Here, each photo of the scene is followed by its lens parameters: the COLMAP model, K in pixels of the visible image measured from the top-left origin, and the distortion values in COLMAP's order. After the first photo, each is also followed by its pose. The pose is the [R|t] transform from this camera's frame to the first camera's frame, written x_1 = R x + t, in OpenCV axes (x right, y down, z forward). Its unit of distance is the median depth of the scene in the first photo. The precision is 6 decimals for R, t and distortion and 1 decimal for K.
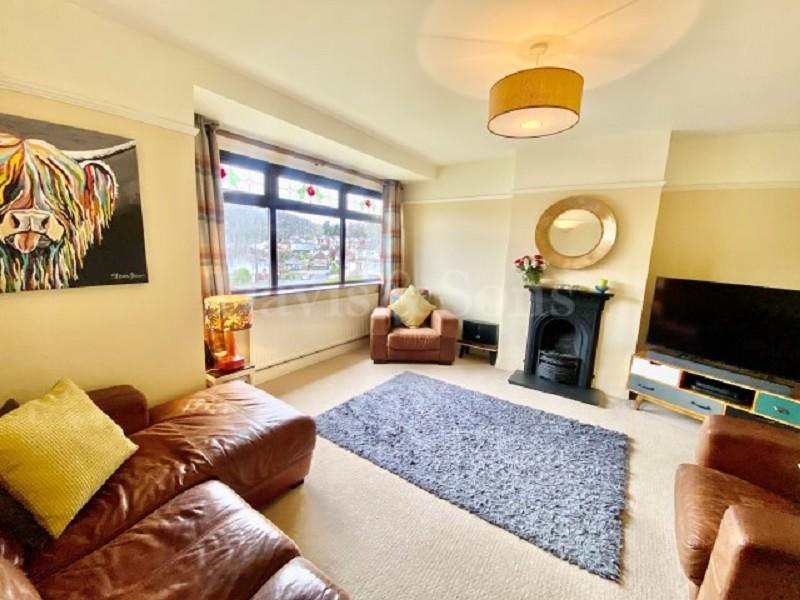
lens RADIAL K [[318.9, 0, 400.0], [0, 318.9, 300.0], [0, 0, 1]] dist [0.007817, -0.015714]
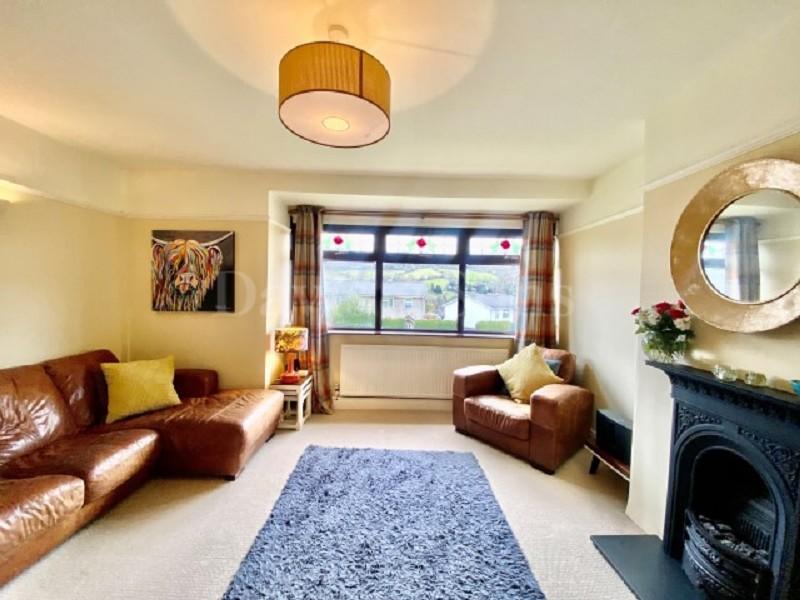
lens RADIAL K [[318.9, 0, 400.0], [0, 318.9, 300.0], [0, 0, 1]] dist [0.007817, -0.015714]
pose [[0.579155, -0.007975, -0.815178, 0.618776], [-0.136172, 0.984957, -0.106381, -0.033032], [0.803764, 0.172615, 0.569357, 0.419422]]
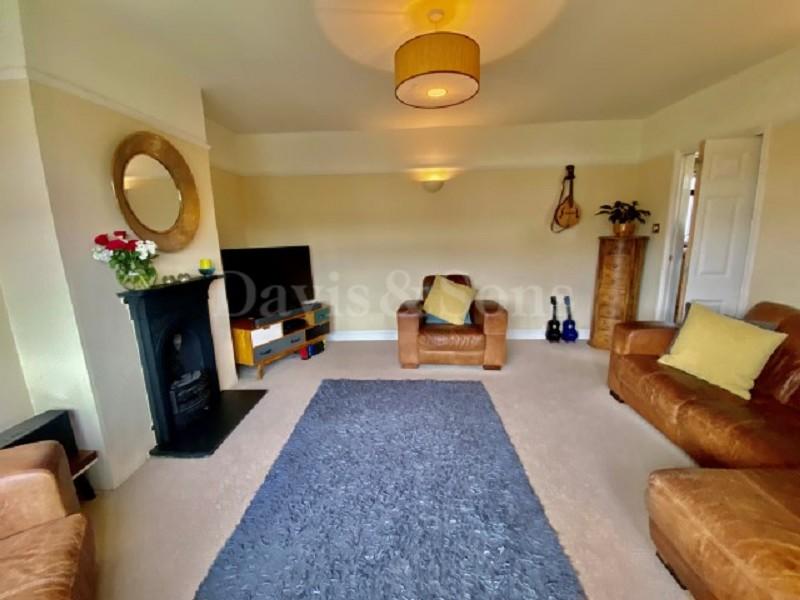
lens RADIAL K [[318.9, 0, 400.0], [0, 318.9, 300.0], [0, 0, 1]] dist [0.007817, -0.015714]
pose [[-0.544353, -0.176139, 0.820156, -0.276412], [0.155263, 0.939658, 0.304855, -0.130038], [-0.824362, 0.293288, -0.484158, 0.973462]]
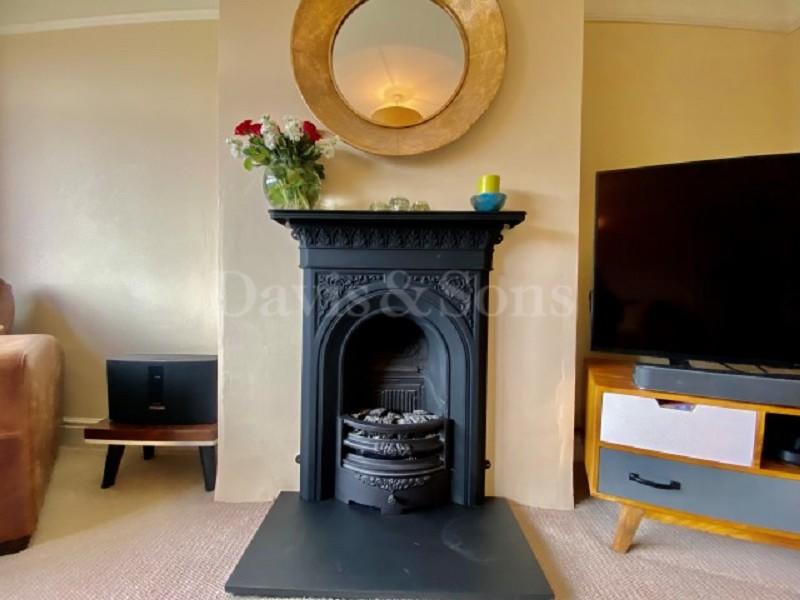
lens RADIAL K [[318.9, 0, 400.0], [0, 318.9, 300.0], [0, 0, 1]] dist [0.007817, -0.015714]
pose [[0.838657, -0.044261, 0.542859, 0.352938], [0.112722, 0.989219, -0.093488, 0.085169], [-0.532868, 0.139596, 0.834604, 0.756296]]
